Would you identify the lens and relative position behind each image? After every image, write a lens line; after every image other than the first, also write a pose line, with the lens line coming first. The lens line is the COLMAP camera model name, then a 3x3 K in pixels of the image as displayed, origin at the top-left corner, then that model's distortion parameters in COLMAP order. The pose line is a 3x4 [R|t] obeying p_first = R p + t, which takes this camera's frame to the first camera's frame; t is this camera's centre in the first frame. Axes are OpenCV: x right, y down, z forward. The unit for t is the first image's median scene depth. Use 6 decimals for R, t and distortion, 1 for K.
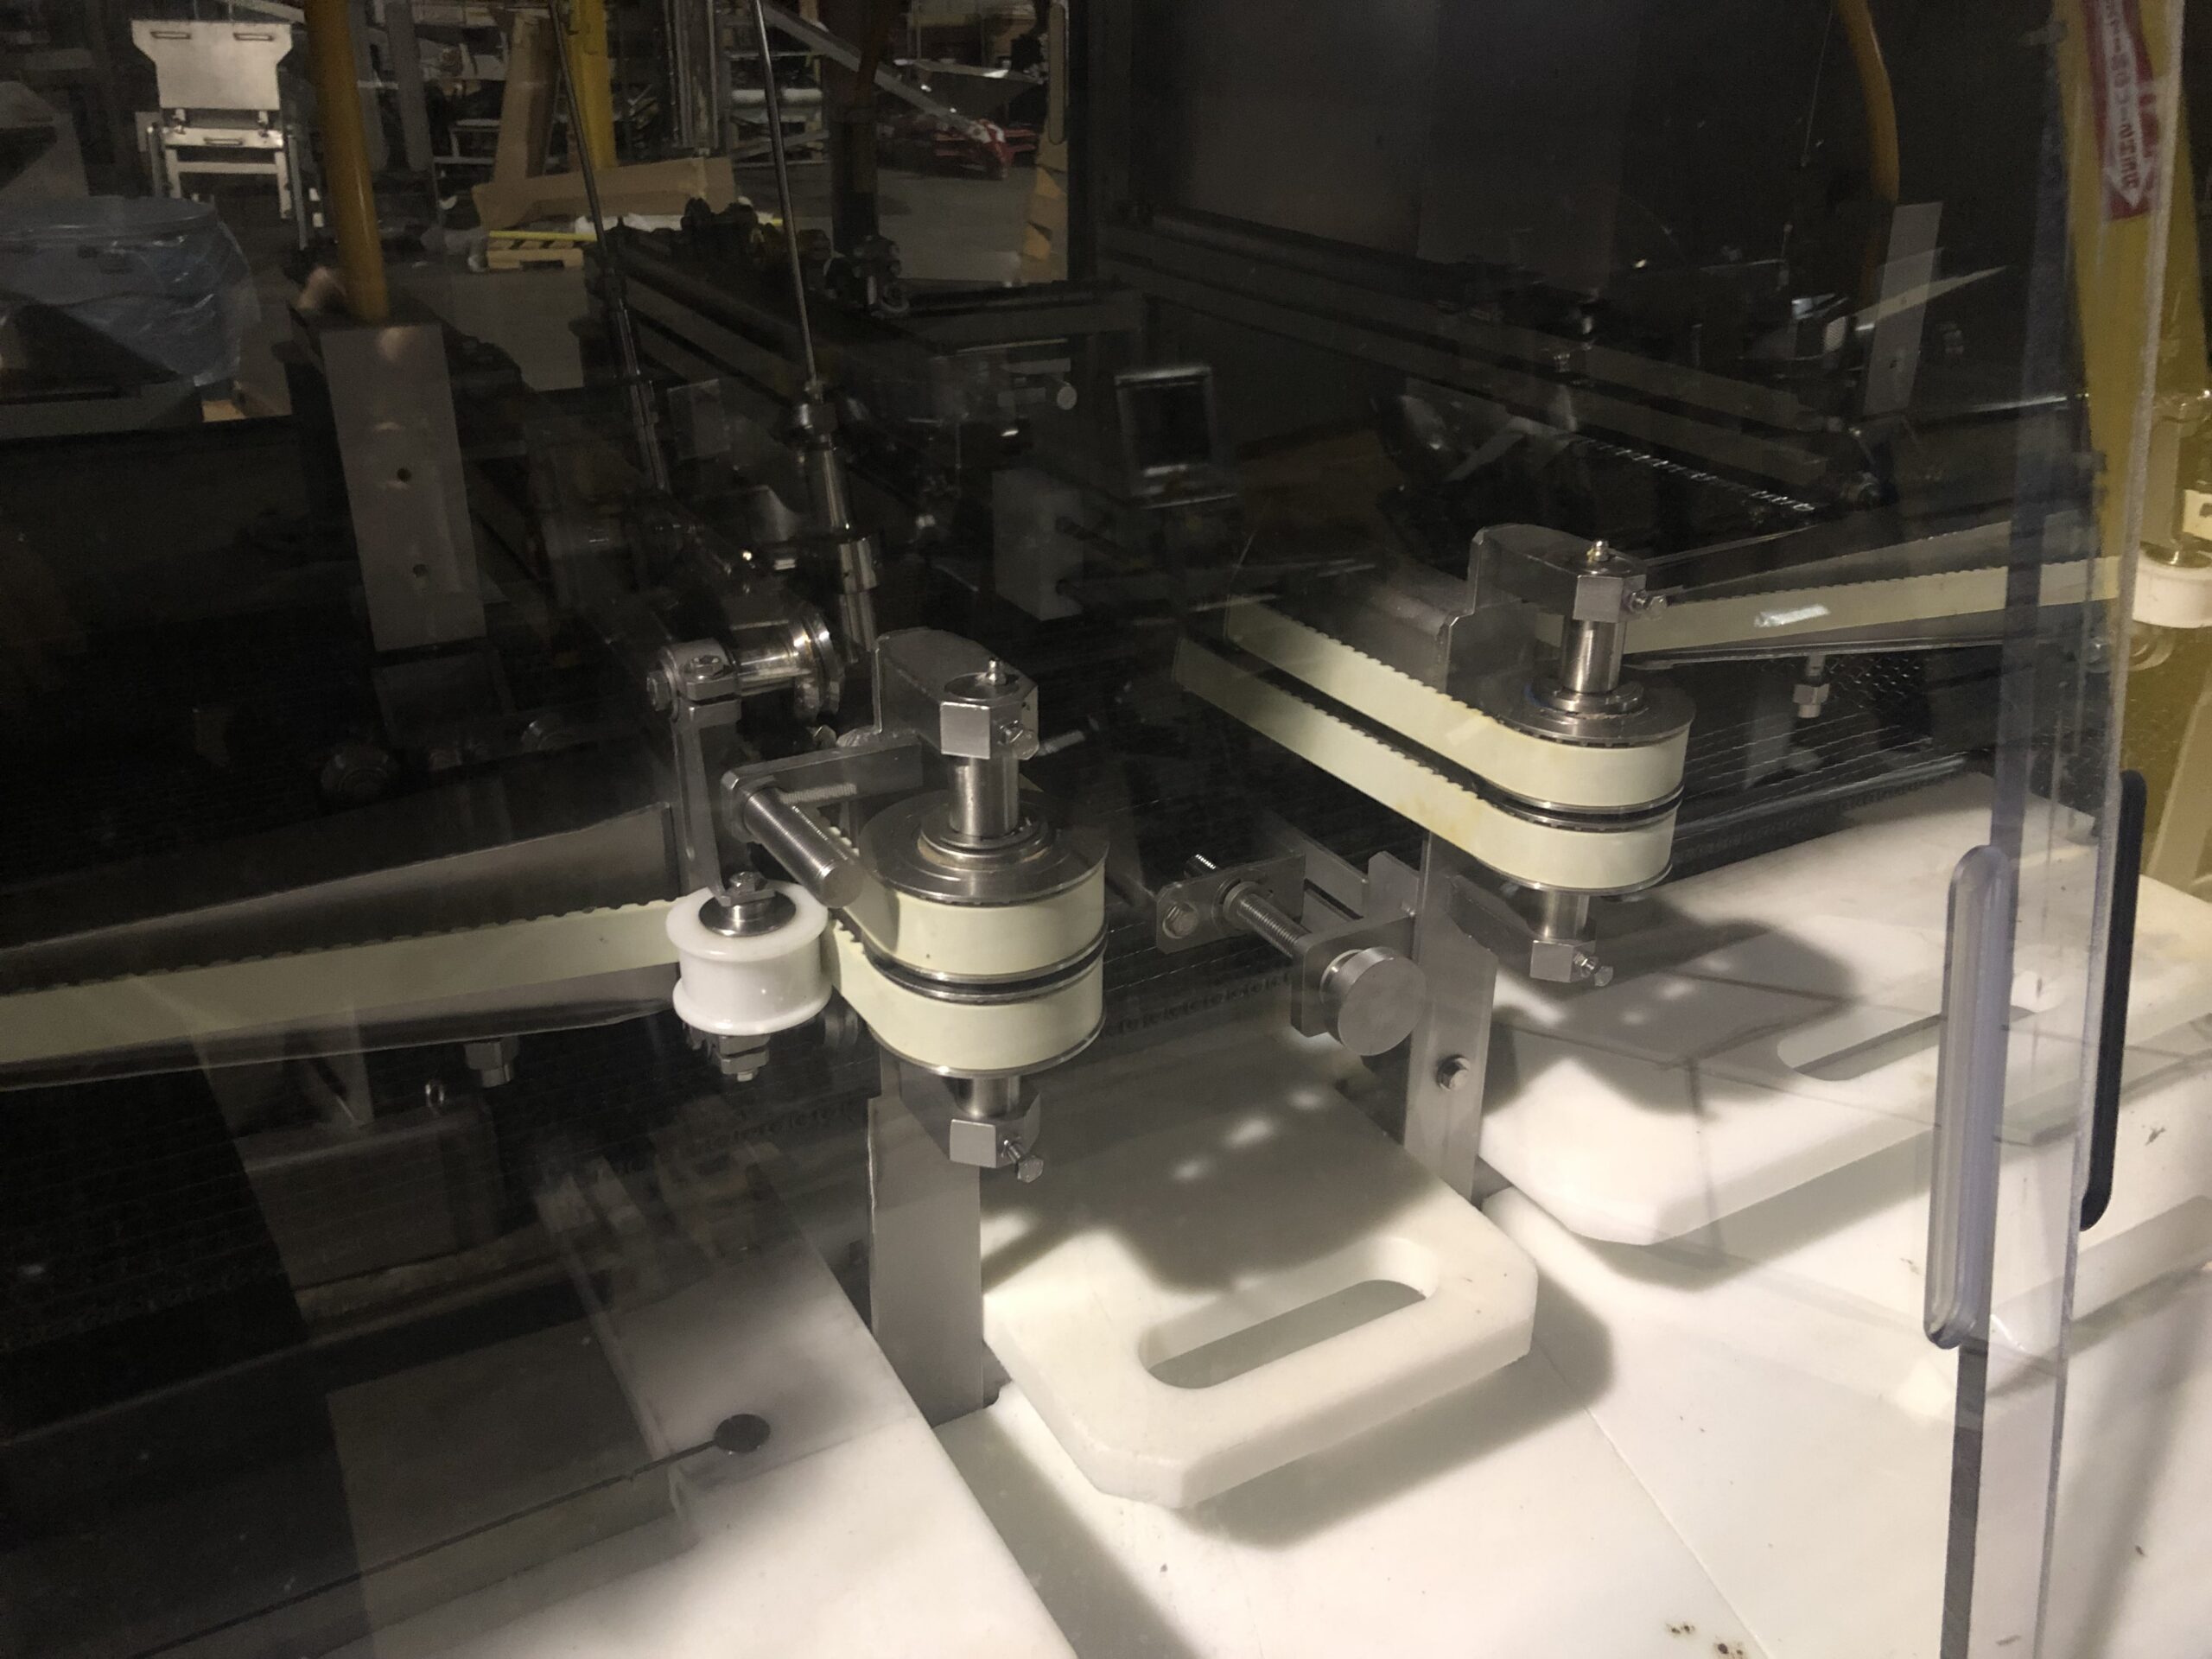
lens RADIAL K [[1801.7, 0, 1106.0], [0, 1801.7, 829.5], [0, 0, 1]] dist [-0.004648, -0.009160]
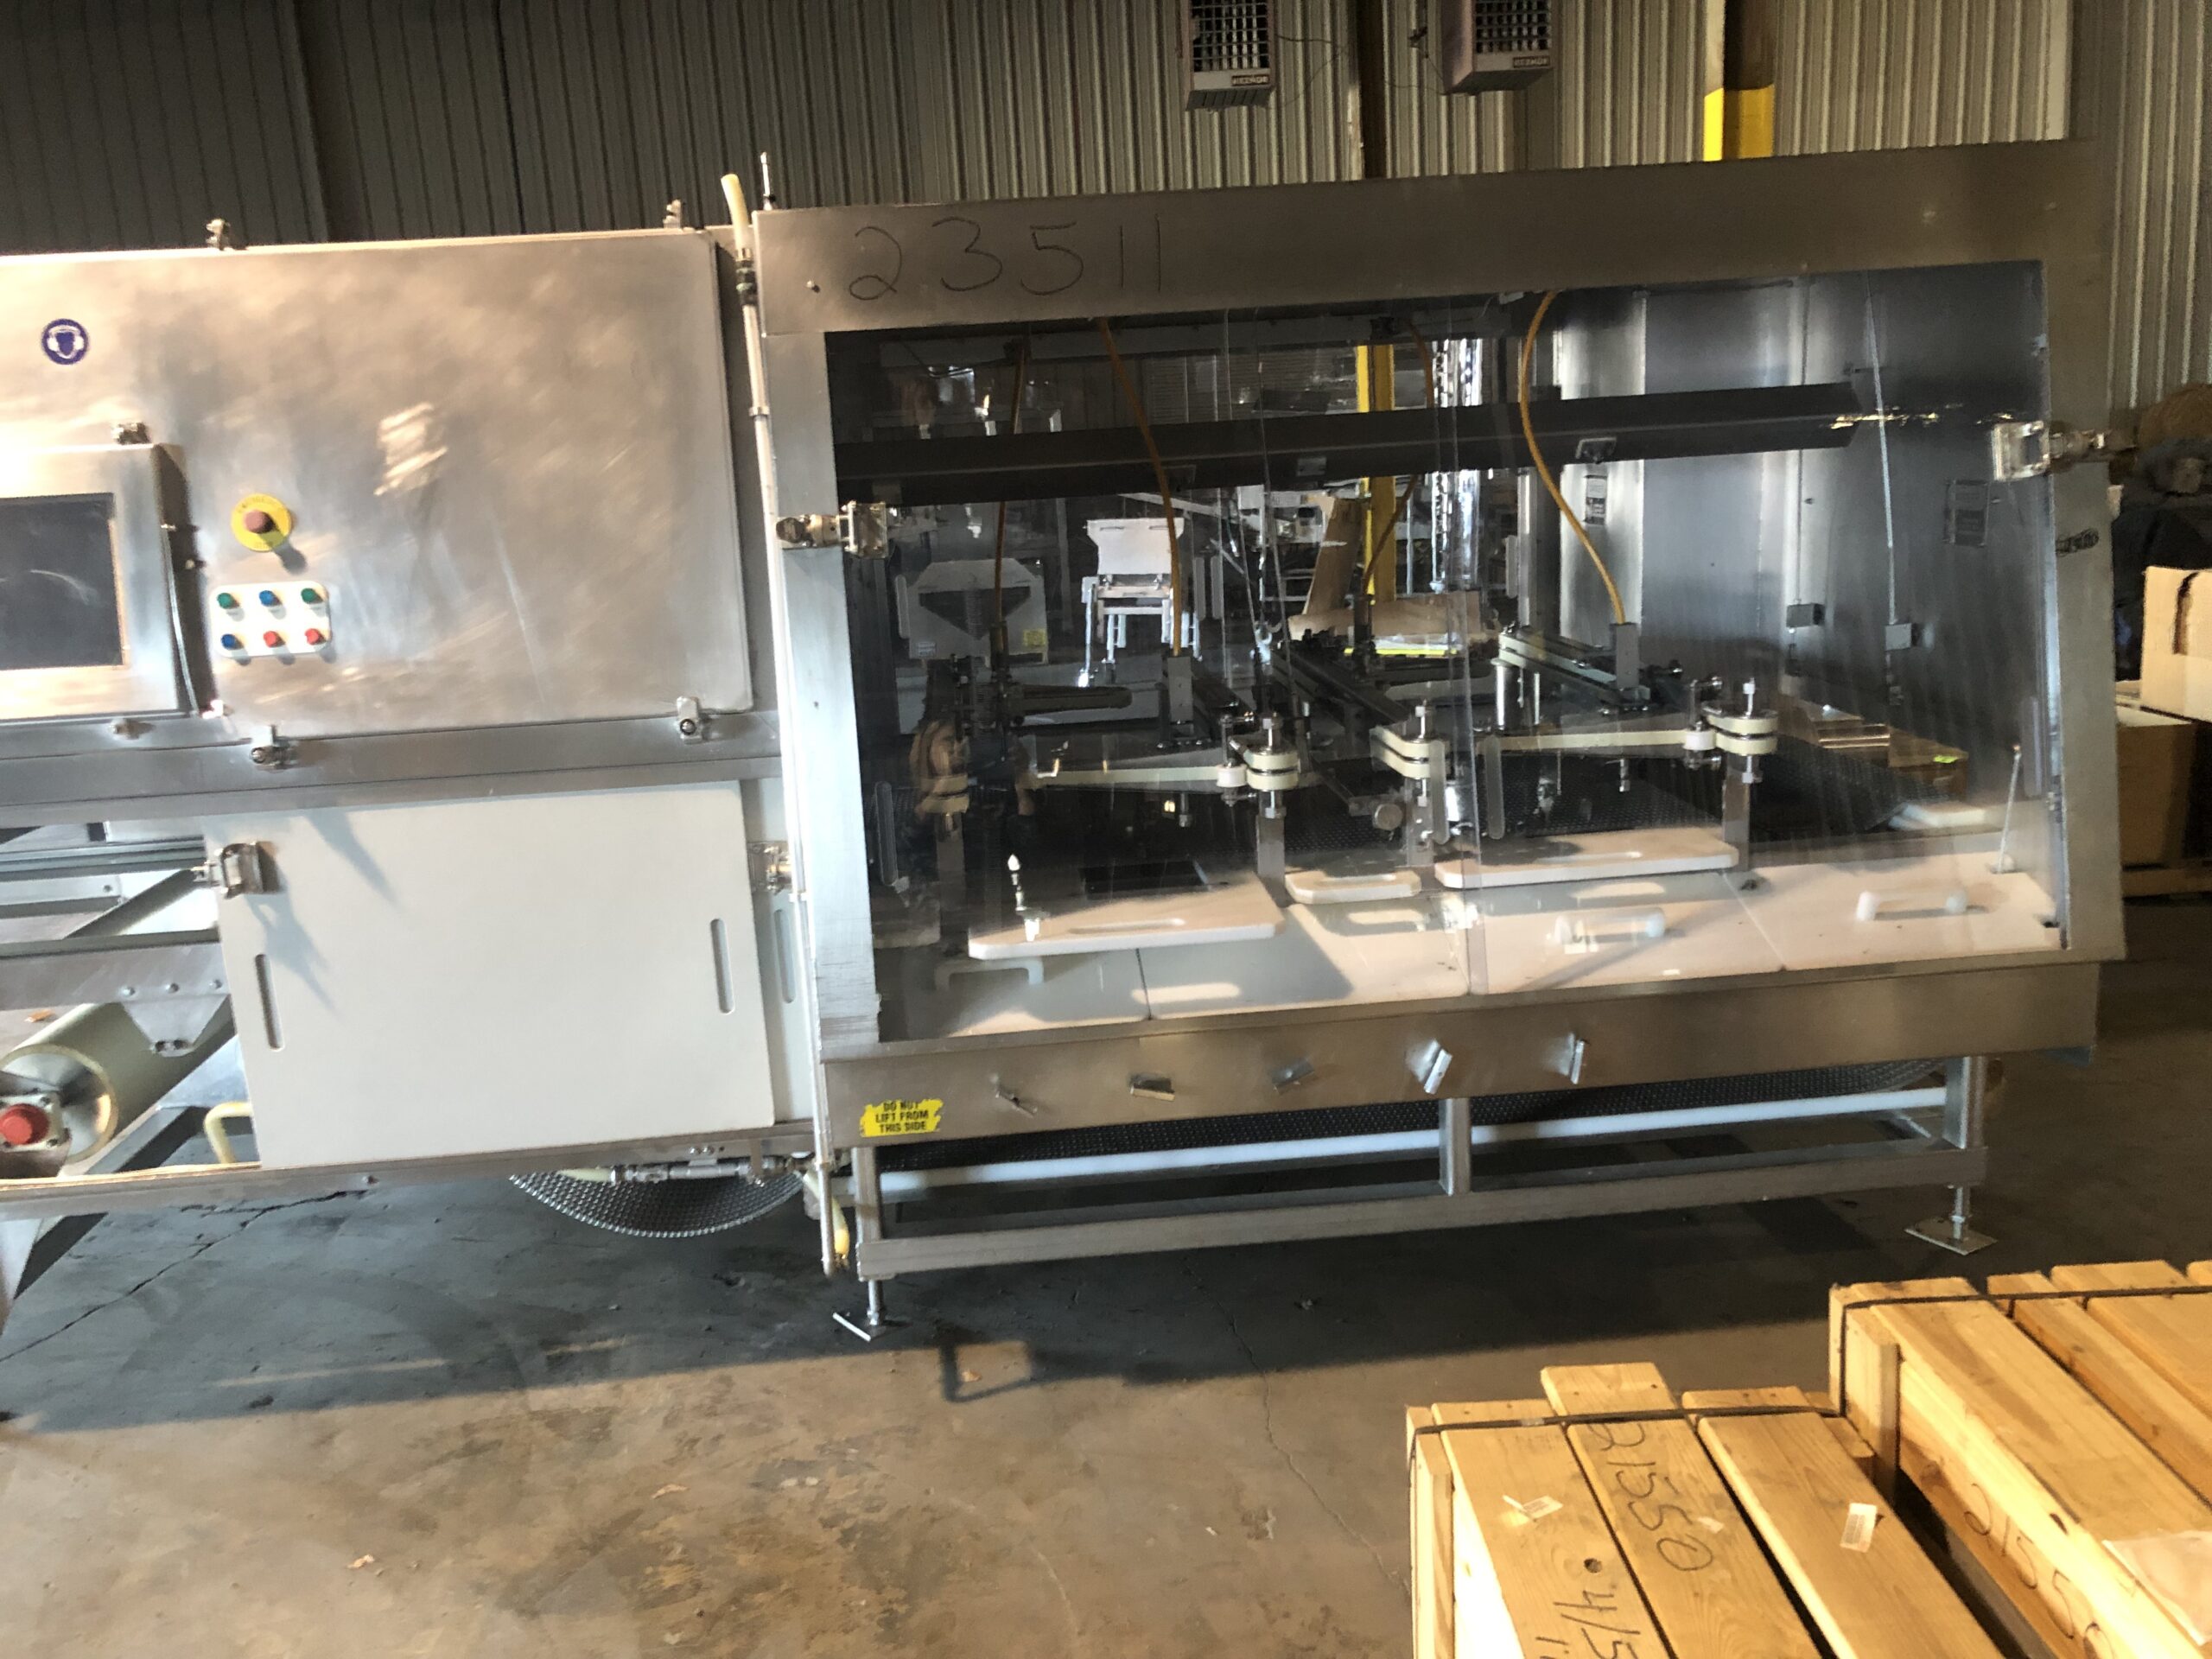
lens RADIAL K [[1801.7, 0, 1106.0], [0, 1801.7, 829.5], [0, 0, 1]] dist [-0.004648, -0.009160]
pose [[0.903301, 0.024844, -0.428288, 0.125251], [-0.119017, 0.973648, -0.194538, 0.094536], [0.412168, 0.226700, 0.882454, -0.270192]]
